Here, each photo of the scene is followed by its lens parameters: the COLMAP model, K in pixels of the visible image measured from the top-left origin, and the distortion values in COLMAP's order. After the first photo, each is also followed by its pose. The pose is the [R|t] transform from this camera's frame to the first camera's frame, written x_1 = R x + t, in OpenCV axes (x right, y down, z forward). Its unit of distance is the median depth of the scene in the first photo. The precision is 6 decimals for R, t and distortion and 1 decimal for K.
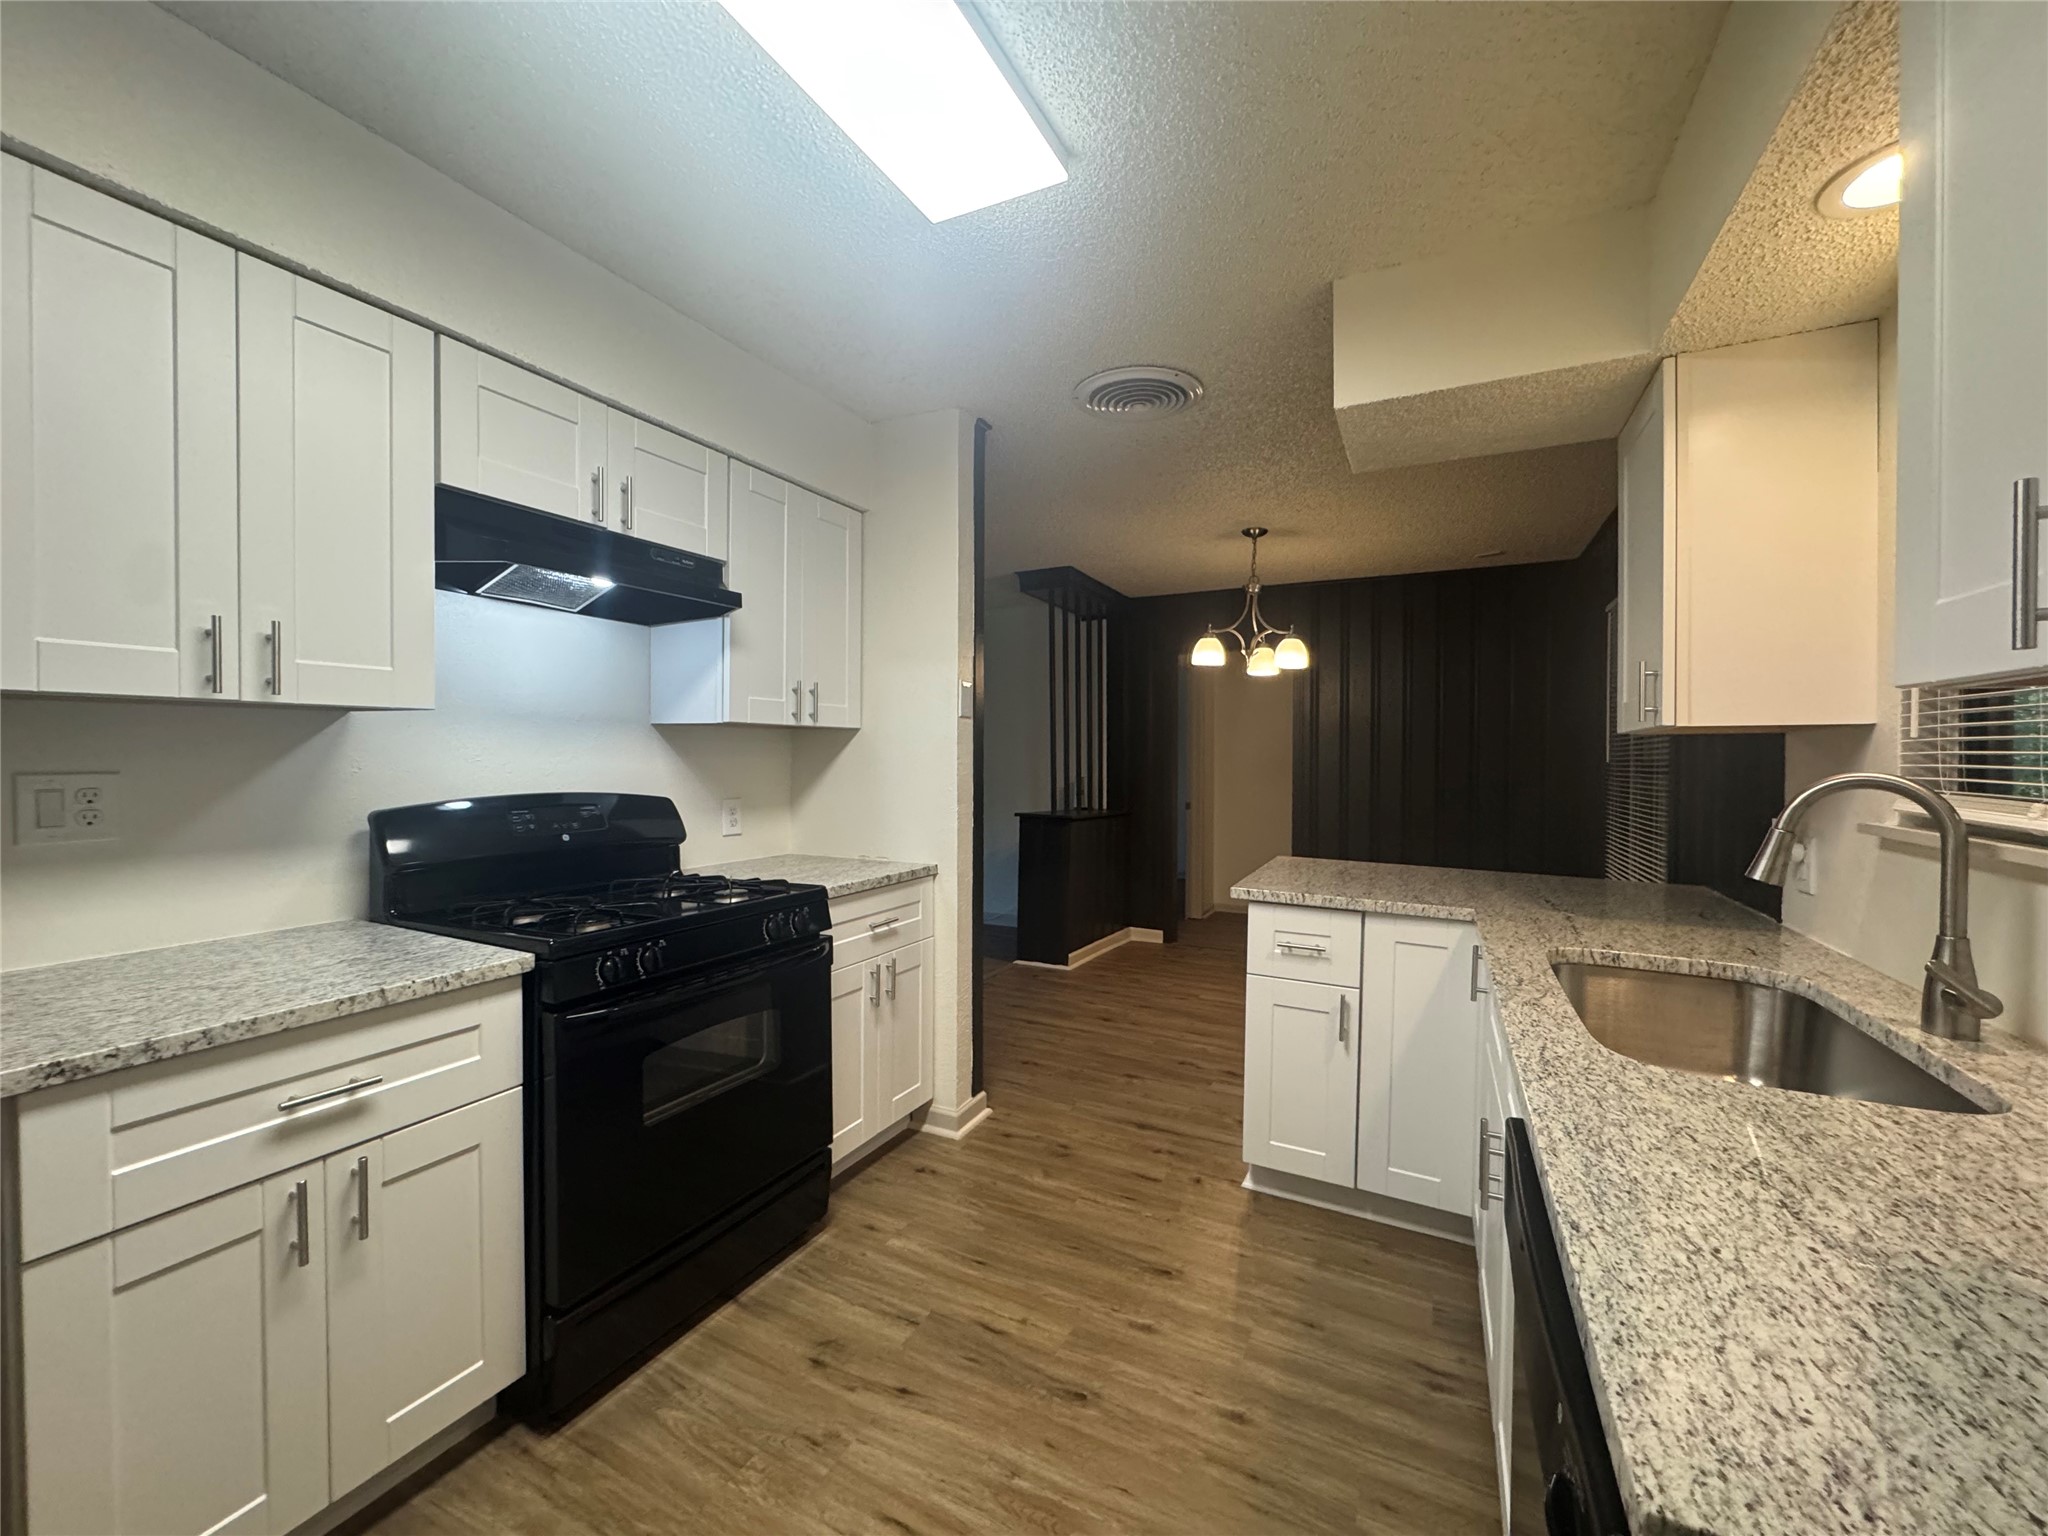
lens RADIAL K [[820.2, 0, 1024.0], [0, 820.2, 768.0], [0, 0, 1]] dist [-0.001362, -0.000044]
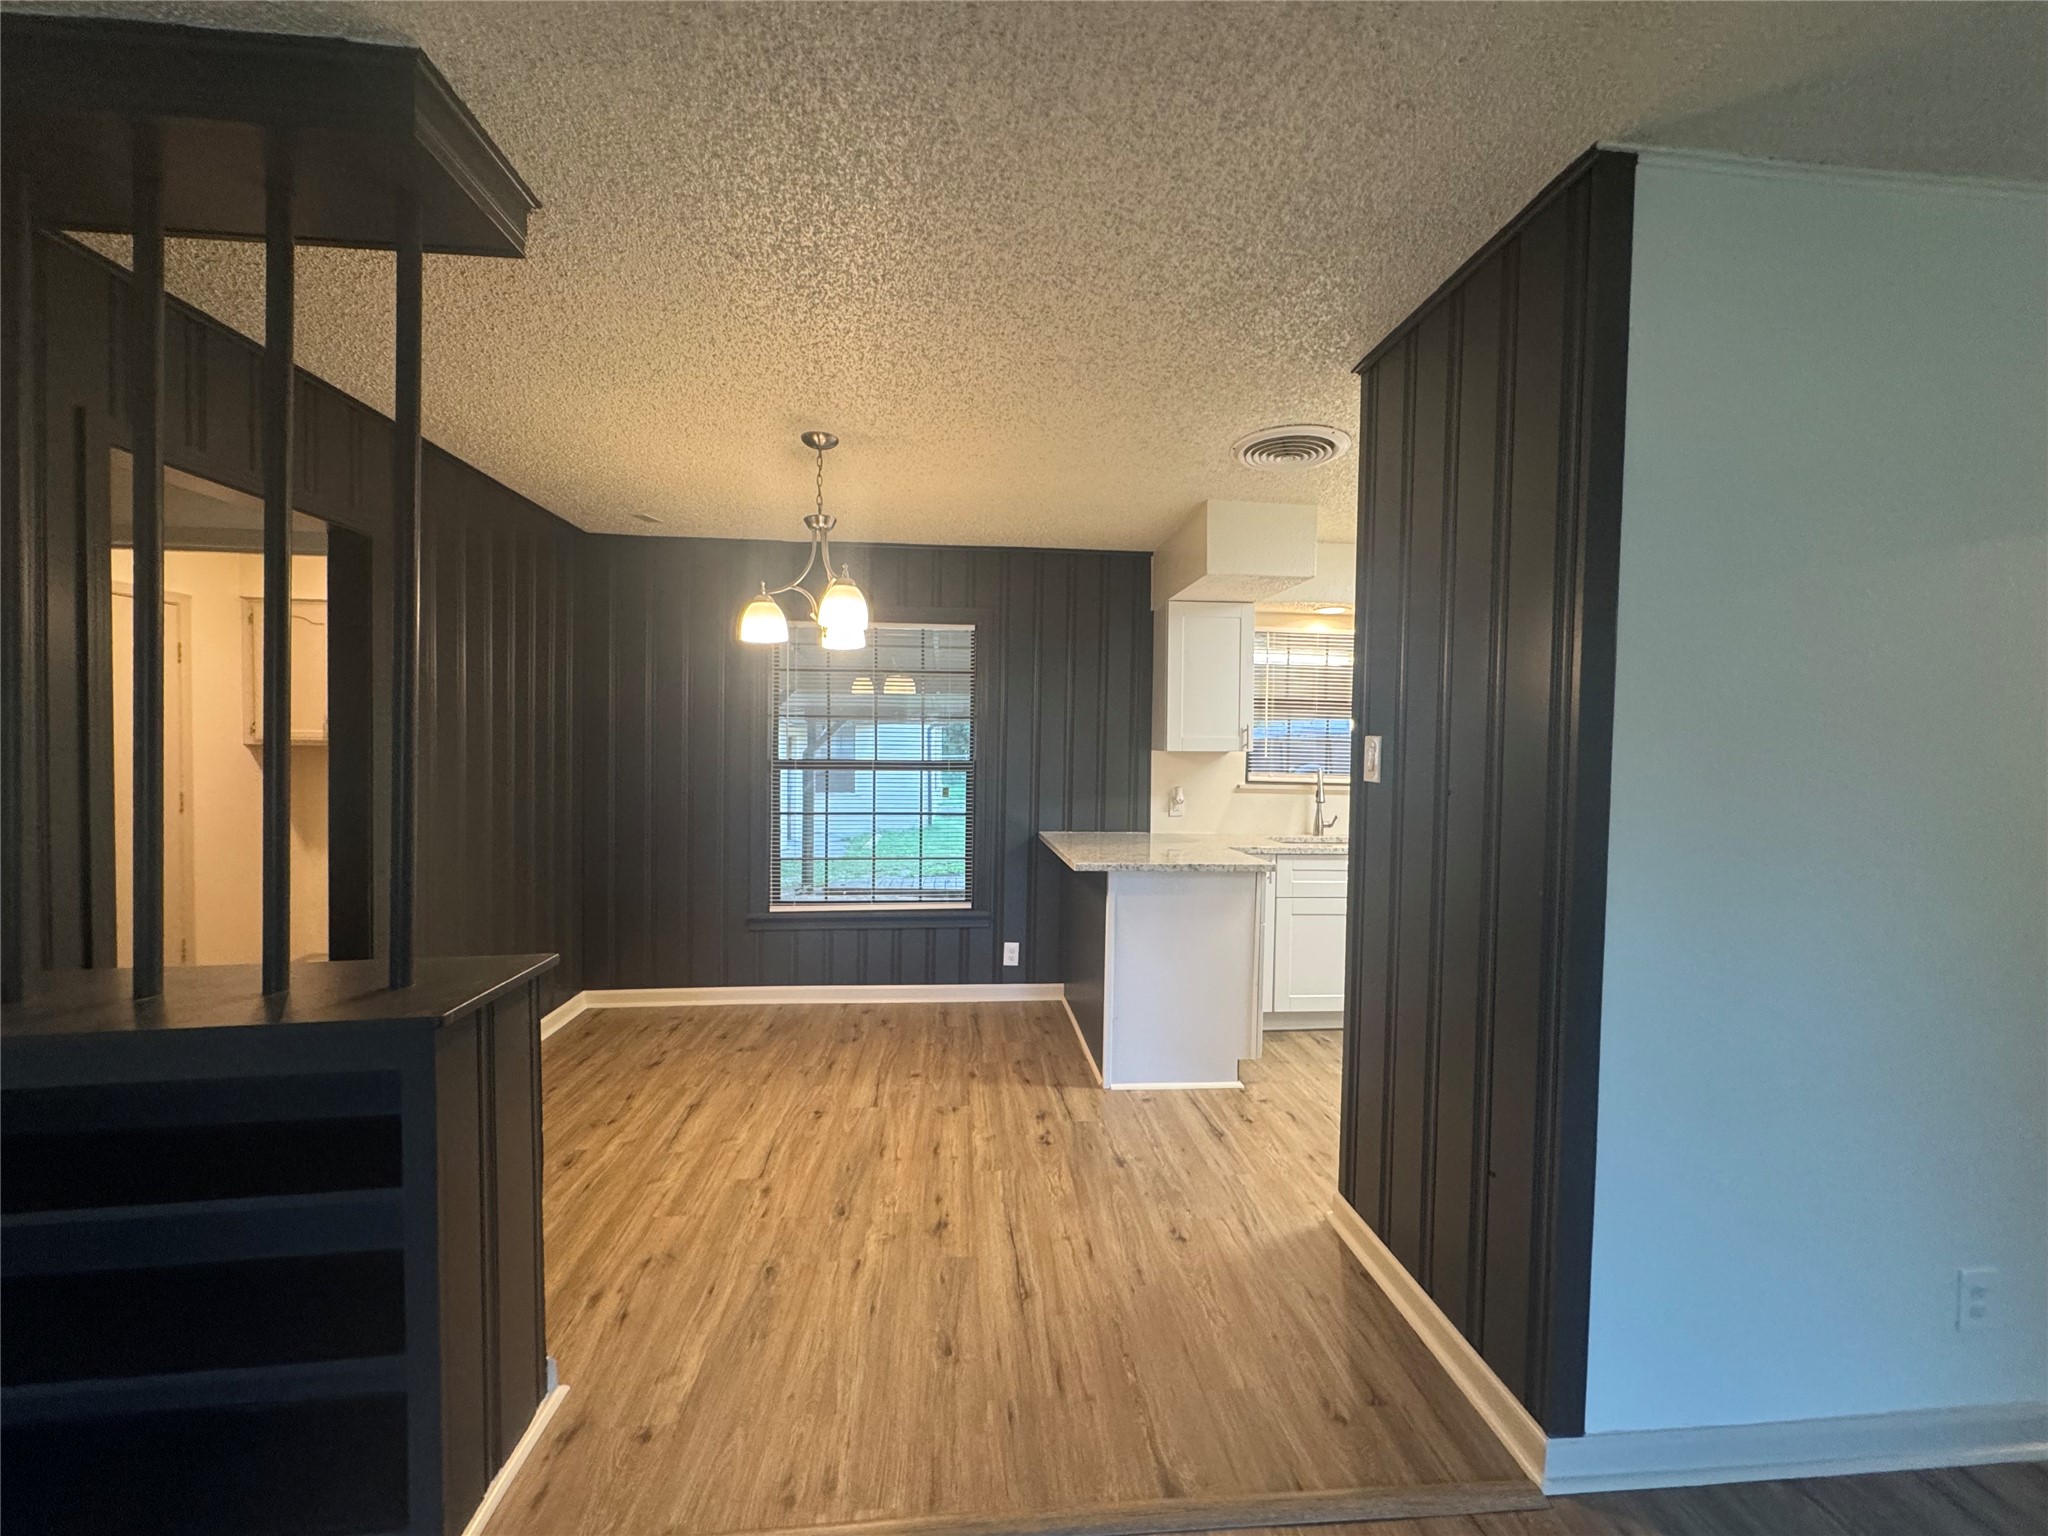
lens RADIAL K [[814.8, 0, 1027.5], [0, 814.8, 761.7], [0, 0, 1]] dist [-0.002863, 0.000465]
pose [[-0.529351, -0.032763, 0.847770, -0.457294], [-0.003904, 0.999338, 0.036183, -0.050798], [-0.848394, 0.015844, -0.529128, 1.377644]]
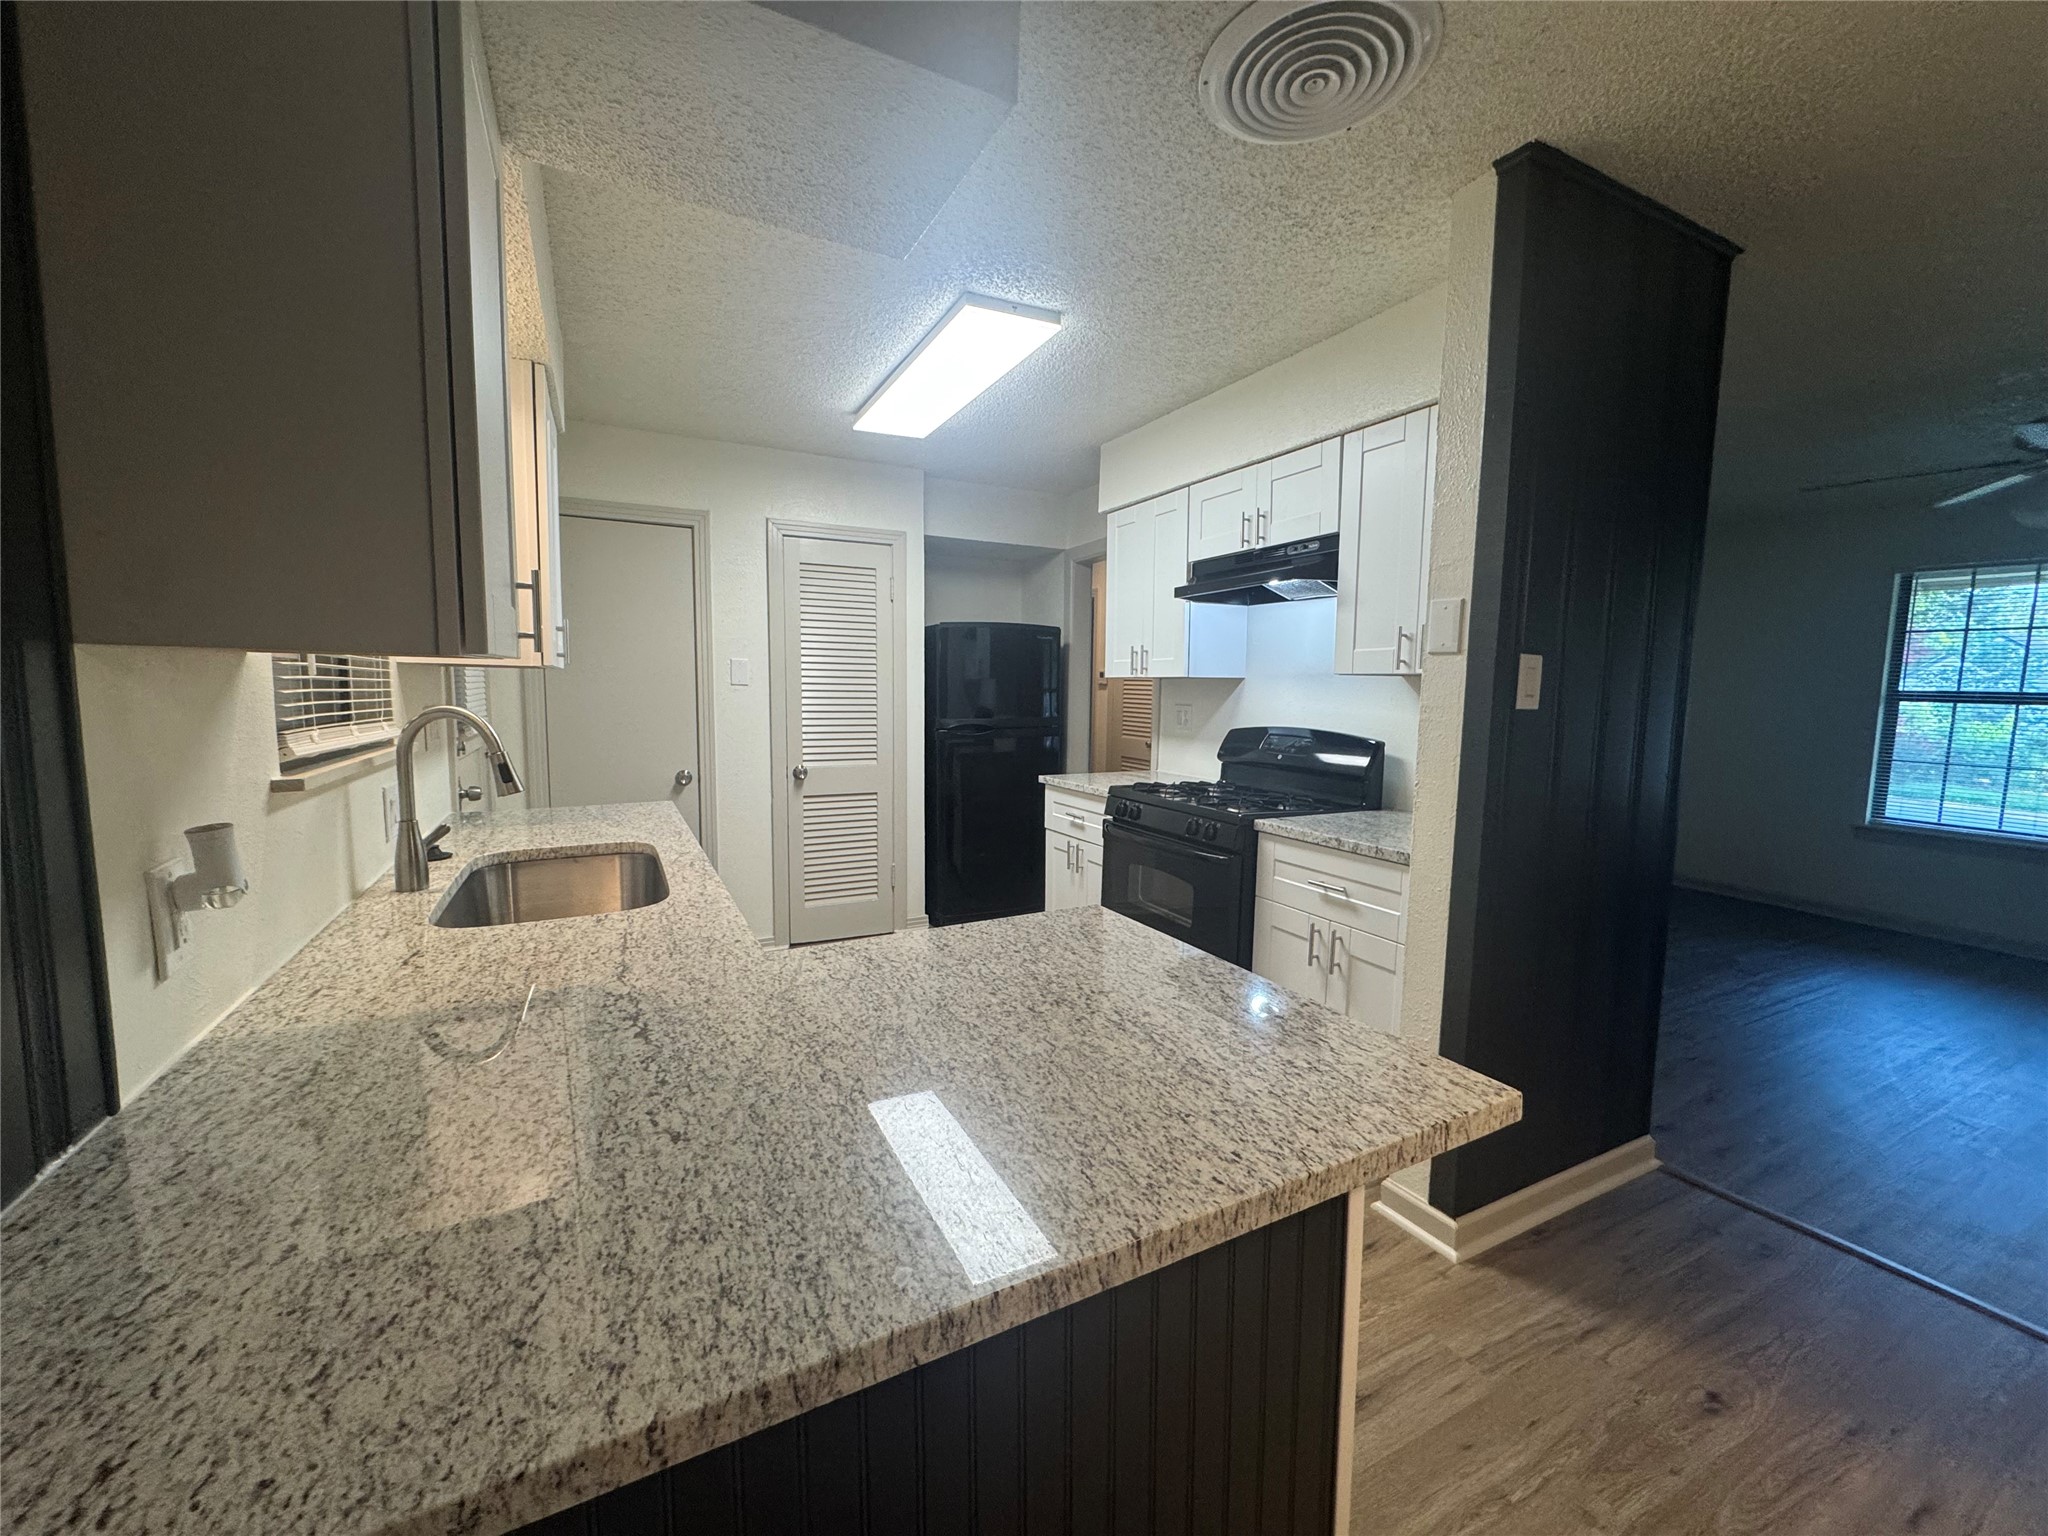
lens RADIAL K [[814.8, 0, 1027.5], [0, 814.8, 761.7], [0, 0, 1]] dist [-0.002863, 0.000465]
pose [[-0.583376, 0.060748, -0.809927, 0.537632], [-0.032586, 0.994646, 0.098074, -0.021428], [0.811548, 0.083606, -0.578273, 0.874229]]
